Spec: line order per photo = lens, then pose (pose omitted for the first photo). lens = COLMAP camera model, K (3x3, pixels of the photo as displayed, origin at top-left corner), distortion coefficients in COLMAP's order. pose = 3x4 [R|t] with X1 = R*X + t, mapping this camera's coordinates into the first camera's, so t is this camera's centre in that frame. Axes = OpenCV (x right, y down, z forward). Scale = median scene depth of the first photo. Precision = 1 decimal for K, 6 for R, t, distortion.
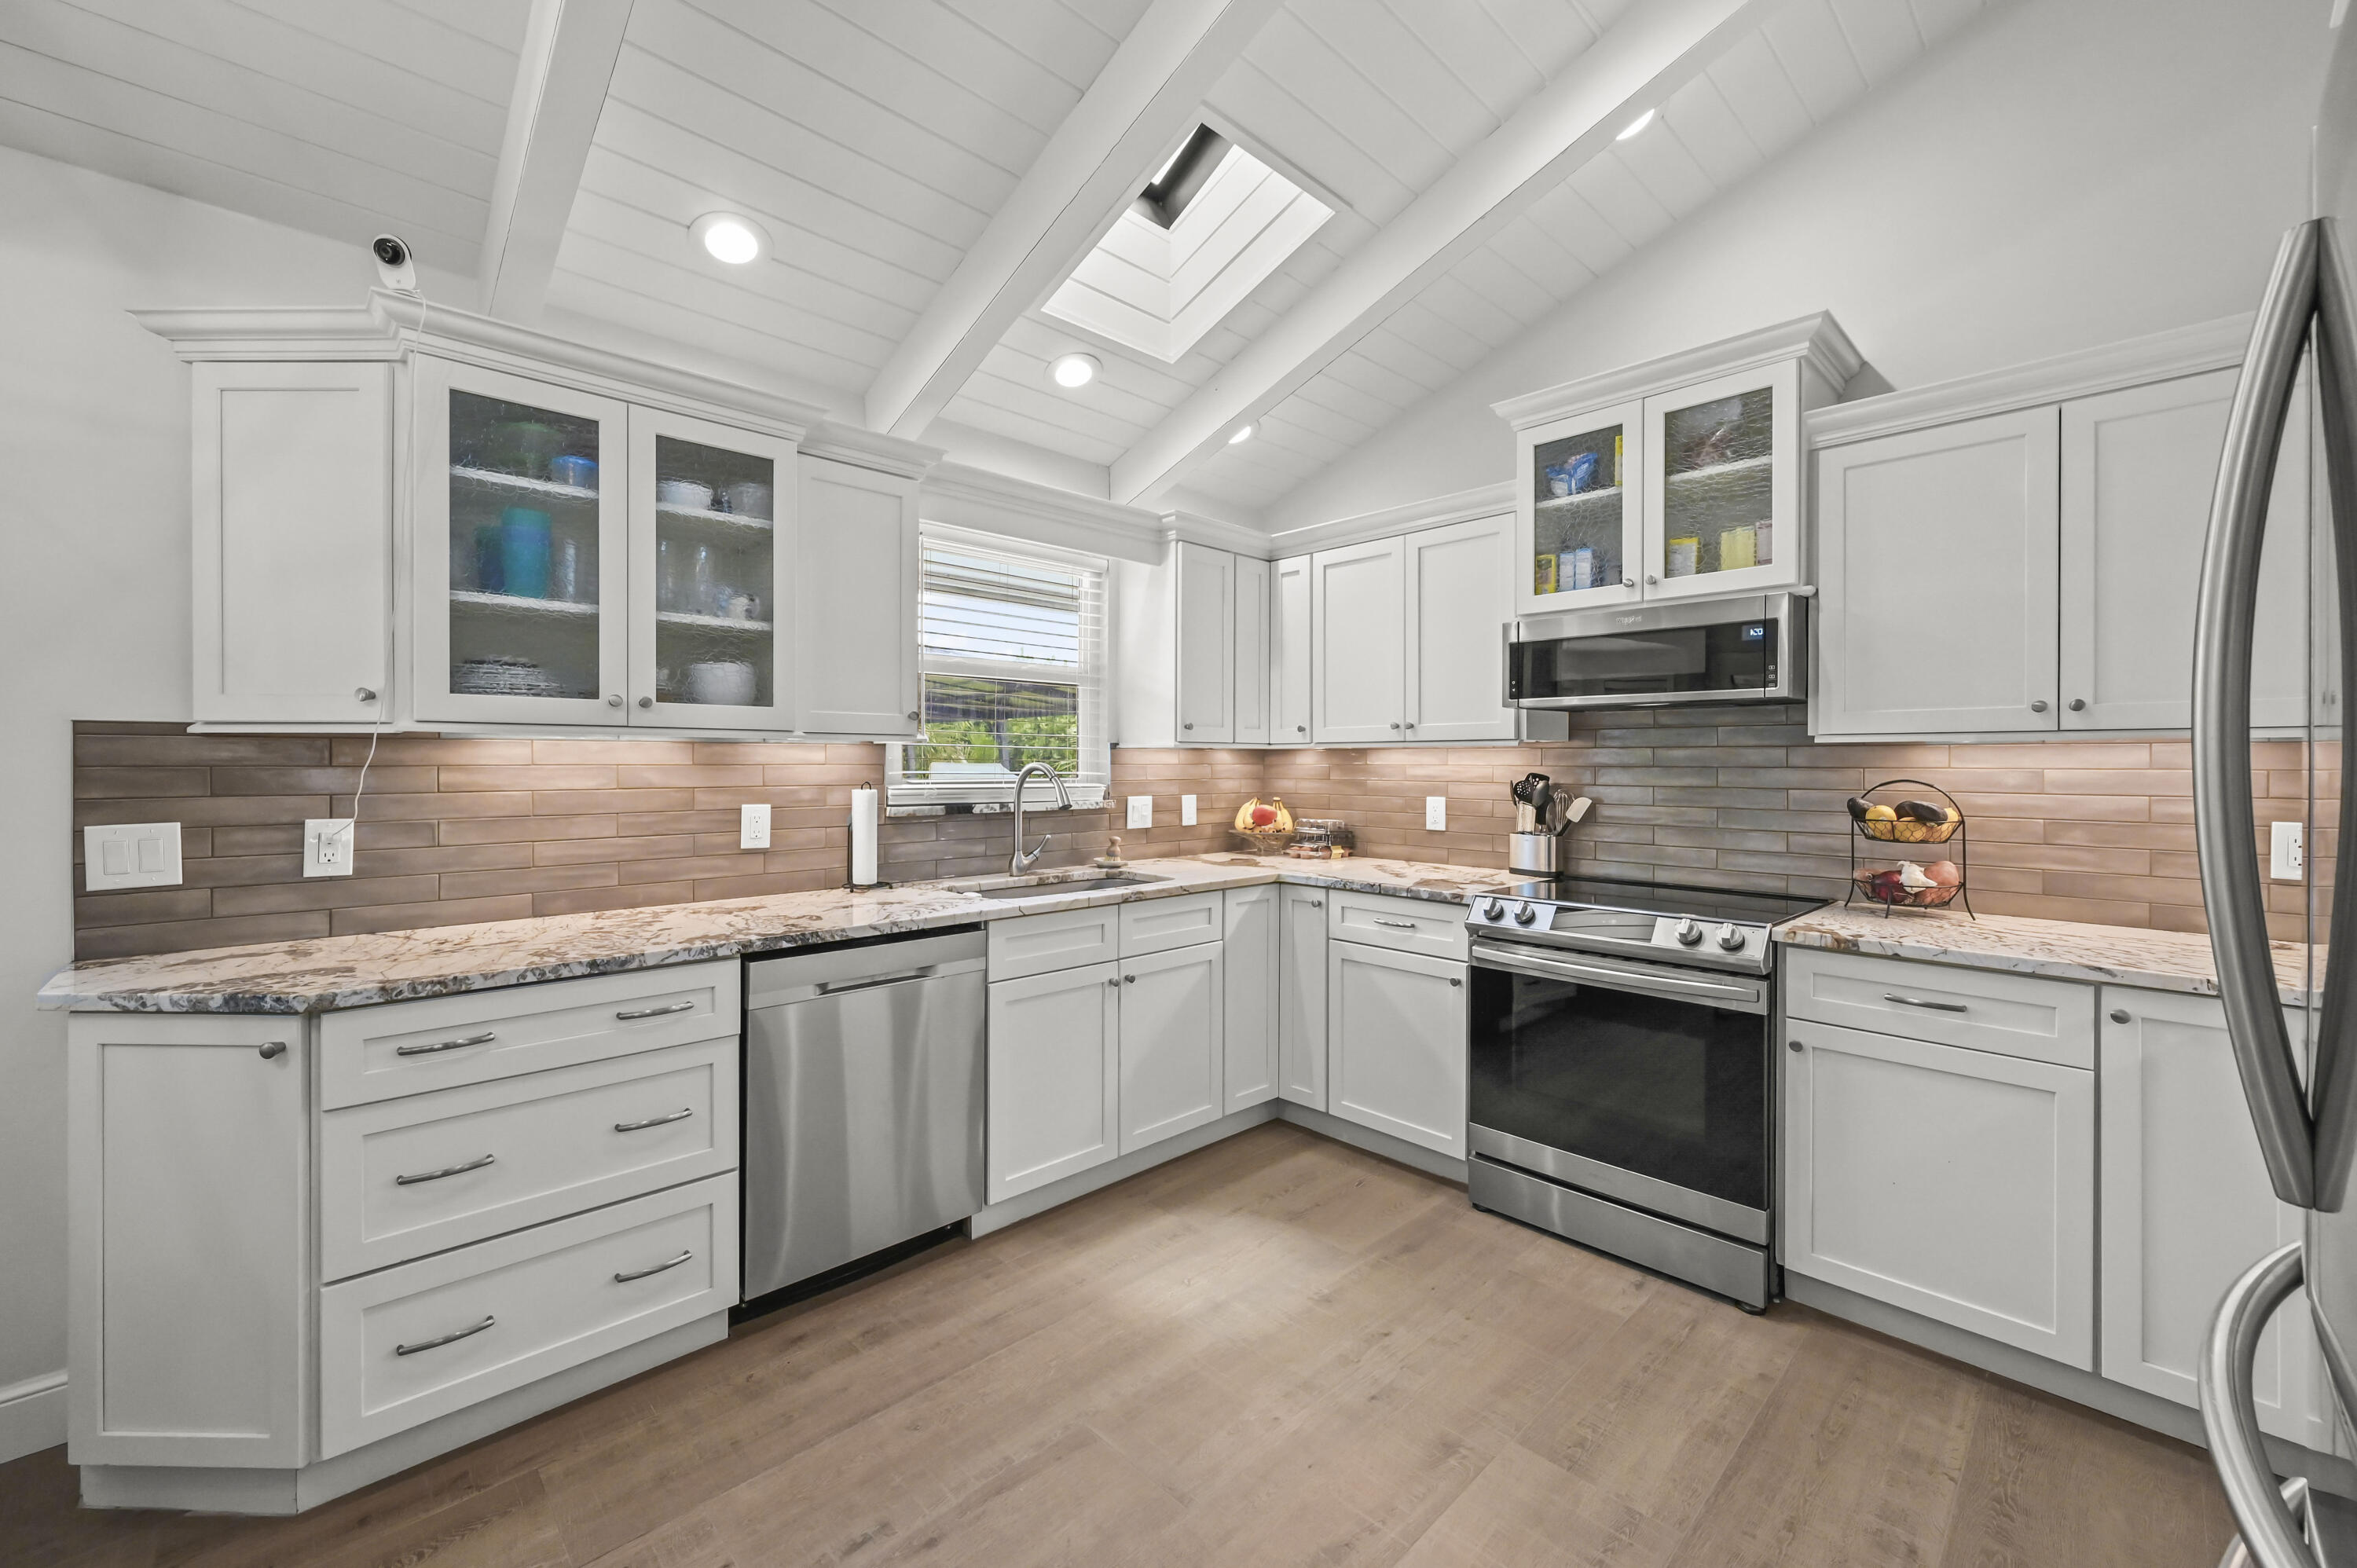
lens RADIAL K [[933.7, 0, 1172.7], [0, 933.7, 760.5], [0, 0, 1]] dist [0.003883, -0.000315]
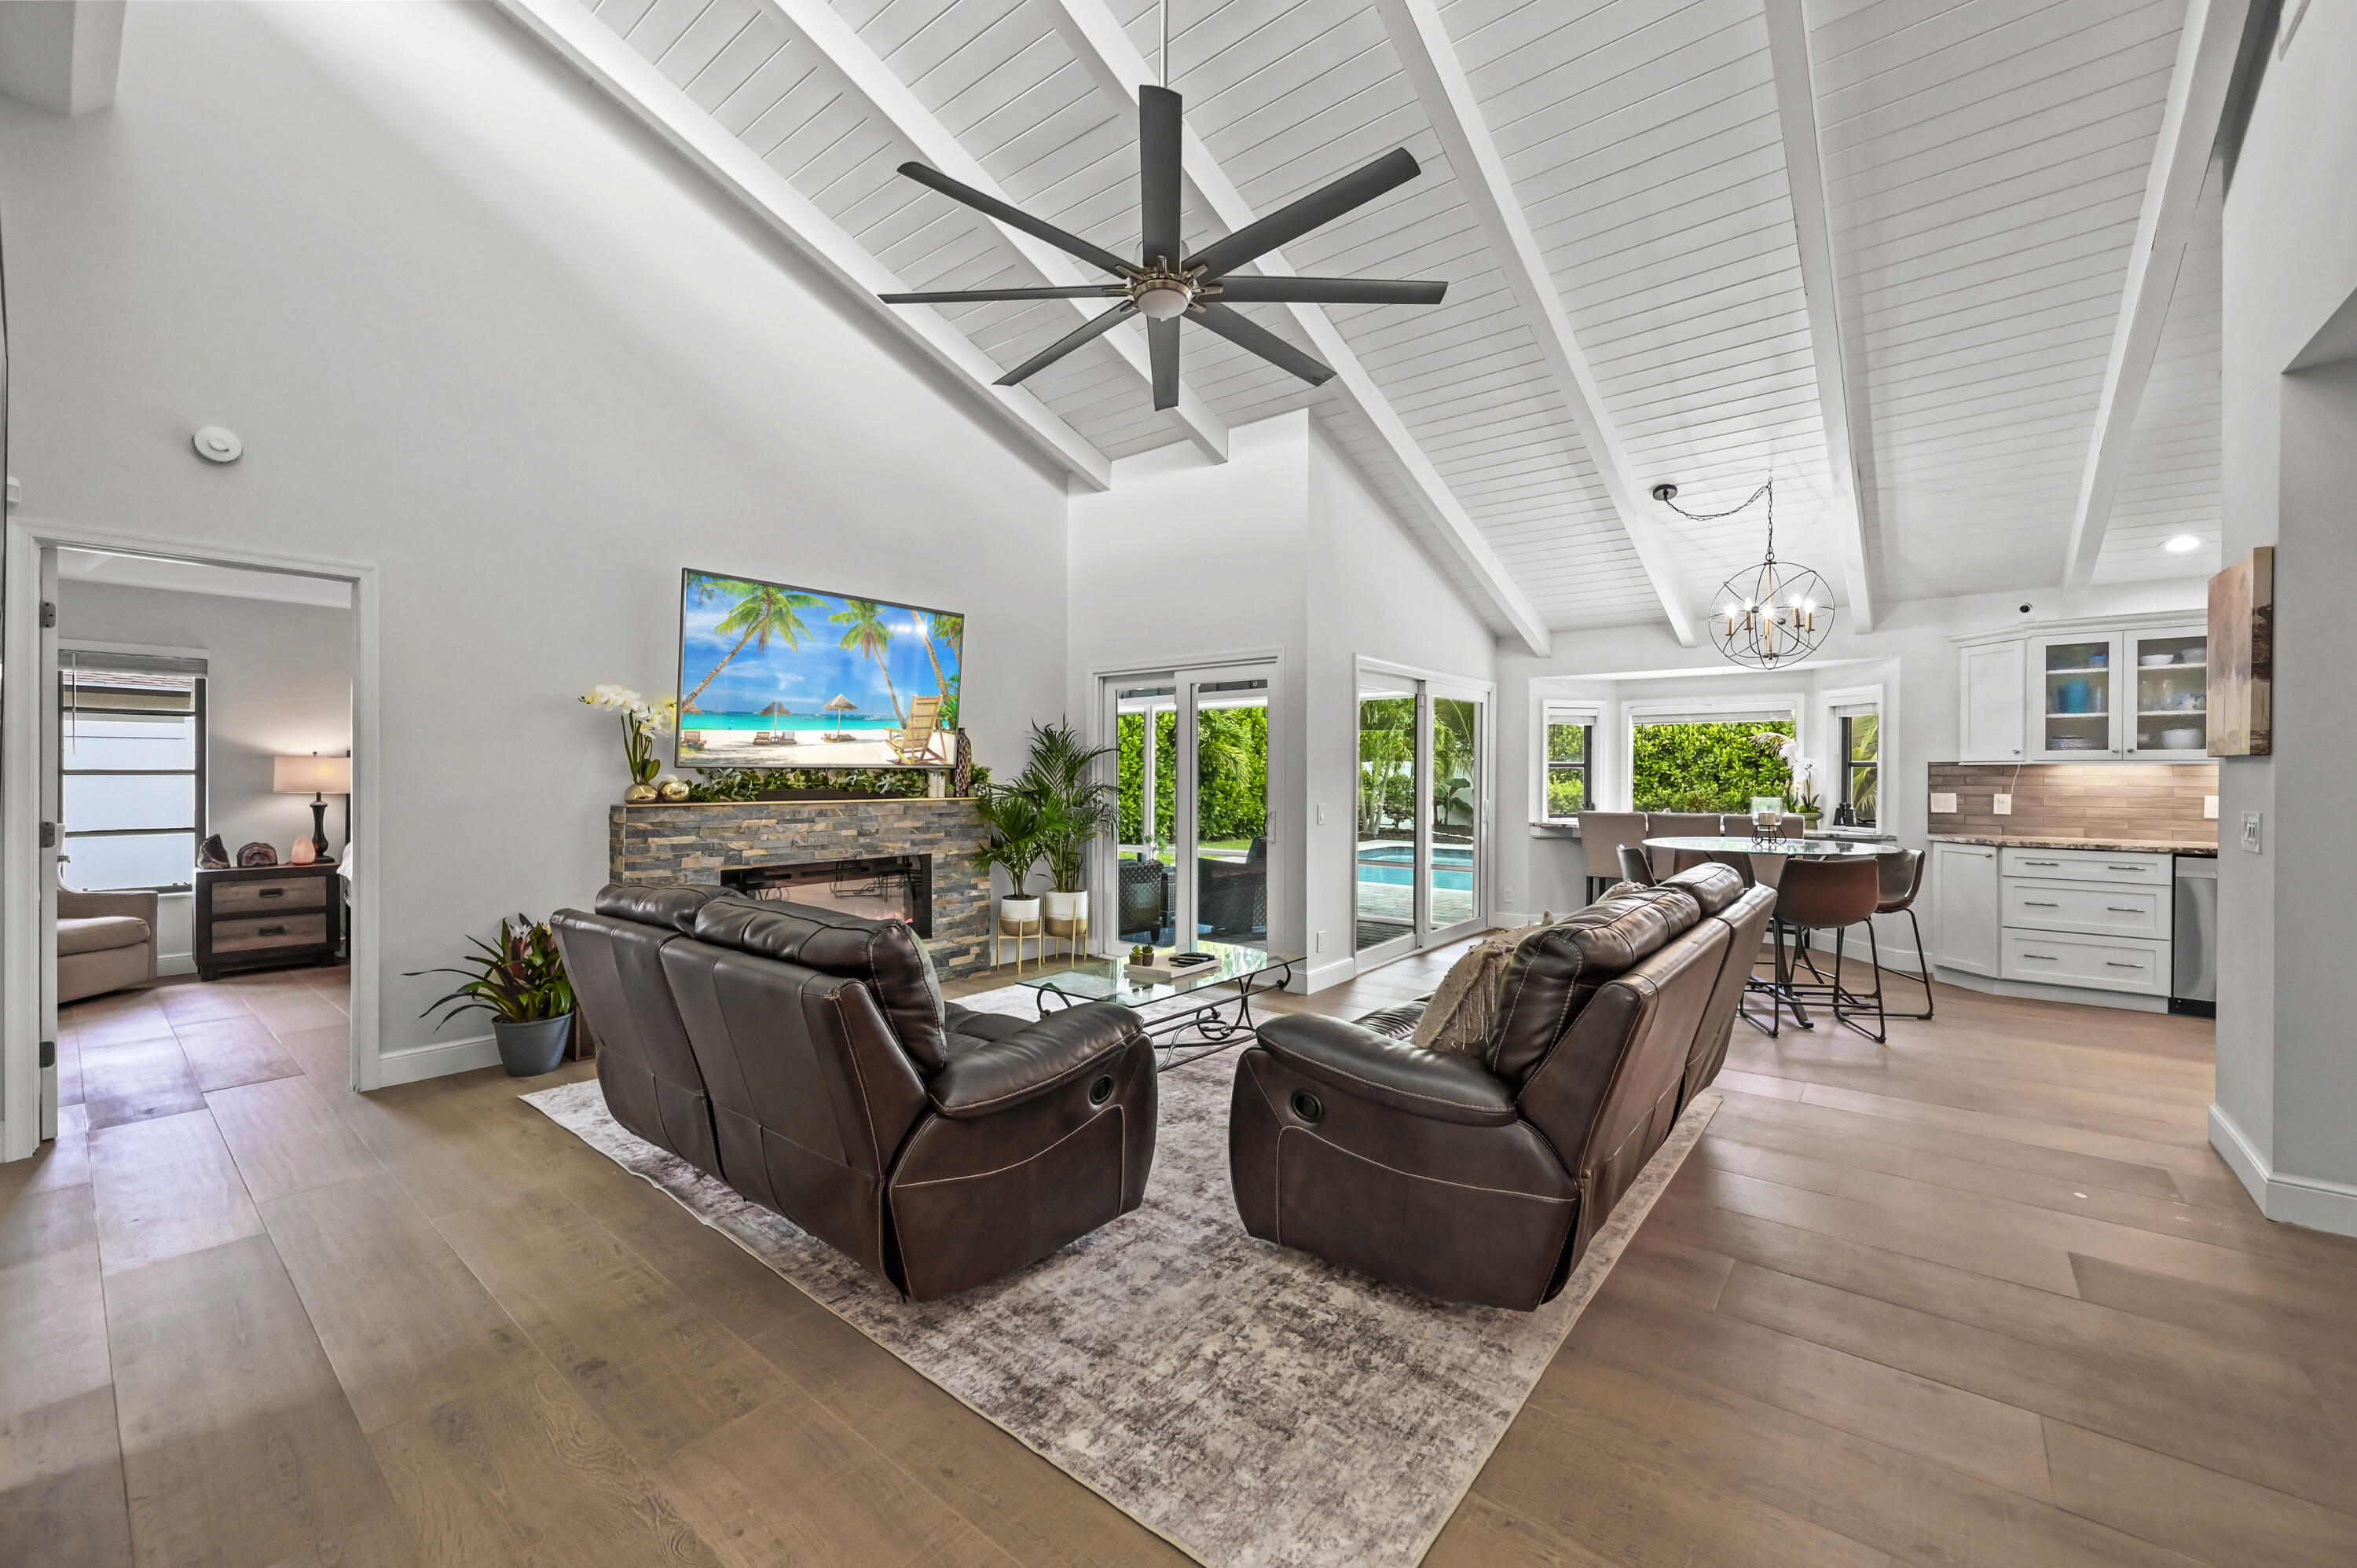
lens RADIAL K [[933.7, 0, 1174.1], [0, 933.7, 778.9], [0, 0, 1]] dist [0.003883, -0.000315]
pose [[0.129086, 0.003349, -0.991628, 1.625885], [-0.003033, 0.999991, 0.002983, 0.014228], [0.991629, 0.002622, 0.129095, -1.898187]]
